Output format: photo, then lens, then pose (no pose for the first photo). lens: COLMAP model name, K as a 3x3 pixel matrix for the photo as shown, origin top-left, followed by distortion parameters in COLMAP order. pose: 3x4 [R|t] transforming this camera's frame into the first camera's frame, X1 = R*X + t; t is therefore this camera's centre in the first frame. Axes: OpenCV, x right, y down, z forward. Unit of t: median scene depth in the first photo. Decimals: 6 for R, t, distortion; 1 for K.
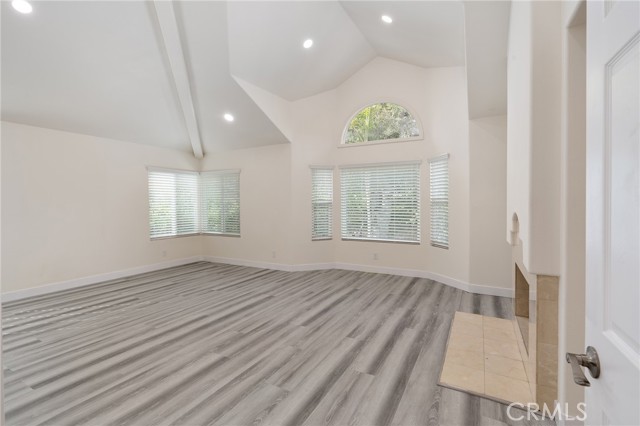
lens RADIAL K [[291.4, 0, 322.3], [0, 291.4, 202.7], [0, 0, 1]] dist [0.000055, 0.000048]
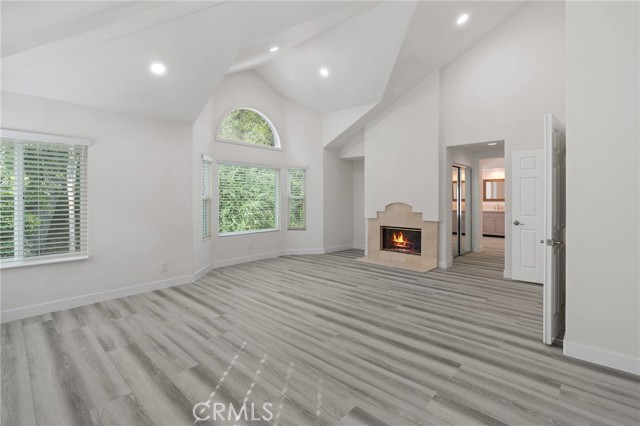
lens RADIAL K [[291.4, 0, 322.3], [0, 291.4, 202.7], [0, 0, 1]] dist [0.000055, 0.000048]
pose [[0.240476, -0.001880, 0.970653, -1.458486], [-0.006674, 0.999971, 0.003590, 0.020369], [-0.970632, -0.007342, 0.240457, 0.836838]]
